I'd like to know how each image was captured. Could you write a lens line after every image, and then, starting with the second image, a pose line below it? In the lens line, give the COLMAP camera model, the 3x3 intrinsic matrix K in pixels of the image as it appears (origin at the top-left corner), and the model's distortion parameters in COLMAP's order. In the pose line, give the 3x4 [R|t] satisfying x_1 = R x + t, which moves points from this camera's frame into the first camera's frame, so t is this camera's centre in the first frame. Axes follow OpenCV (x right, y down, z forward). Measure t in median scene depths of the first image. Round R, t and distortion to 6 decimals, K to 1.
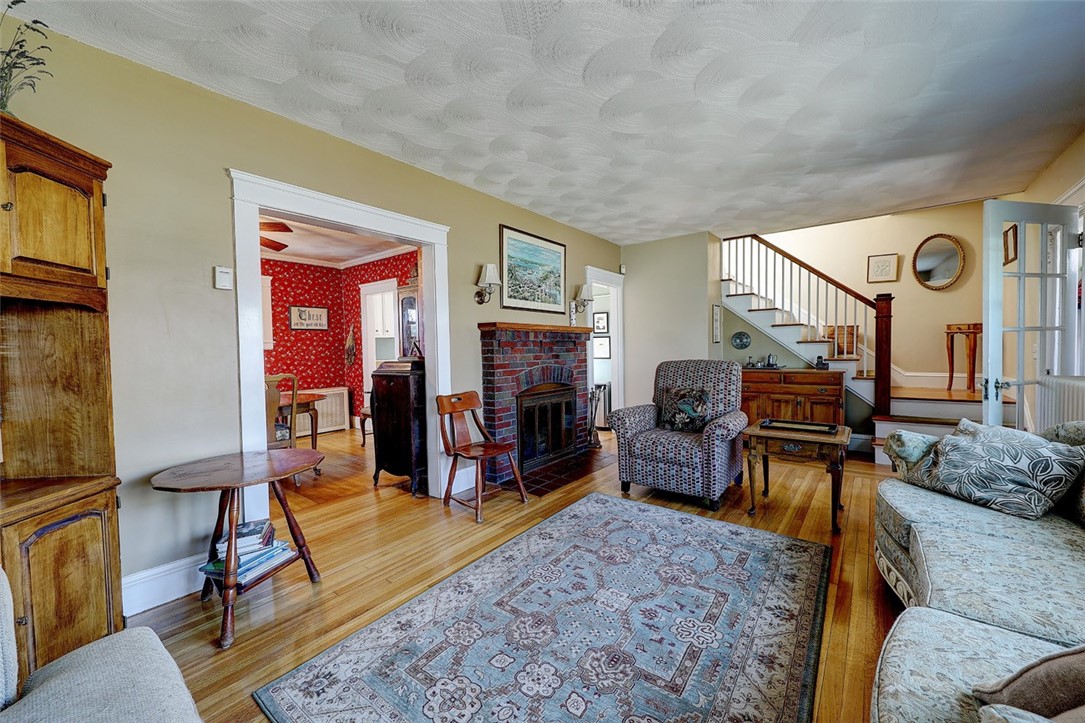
lens RADIAL K [[414.4, 0, 551.0], [0, 414.4, 363.7], [0, 0, 1]] dist [0.005041, -0.002537]
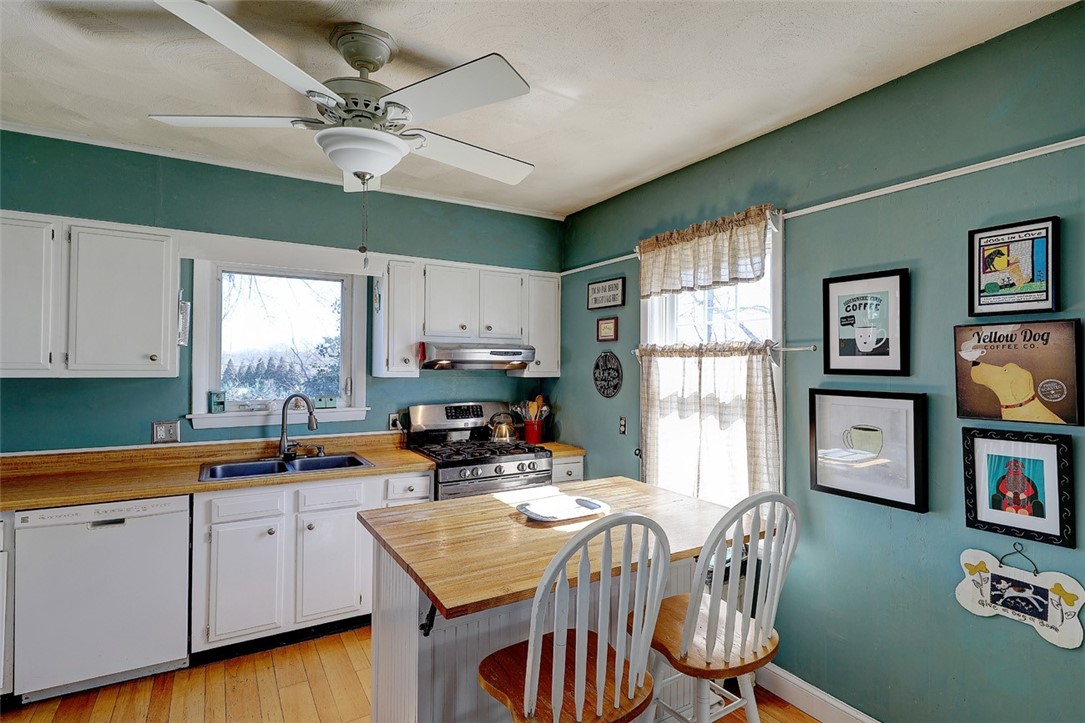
lens RADIAL K [[536.3, 0, 542.8], [0, 536.3, 358.2], [0, 0, 1]] dist [0.011483, -0.000452]
pose [[0.933196, 0.016385, -0.358993, 0.127498], [-0.035049, 0.998347, -0.045542, -0.119976], [0.357654, 0.055082, 0.932228, 1.304477]]
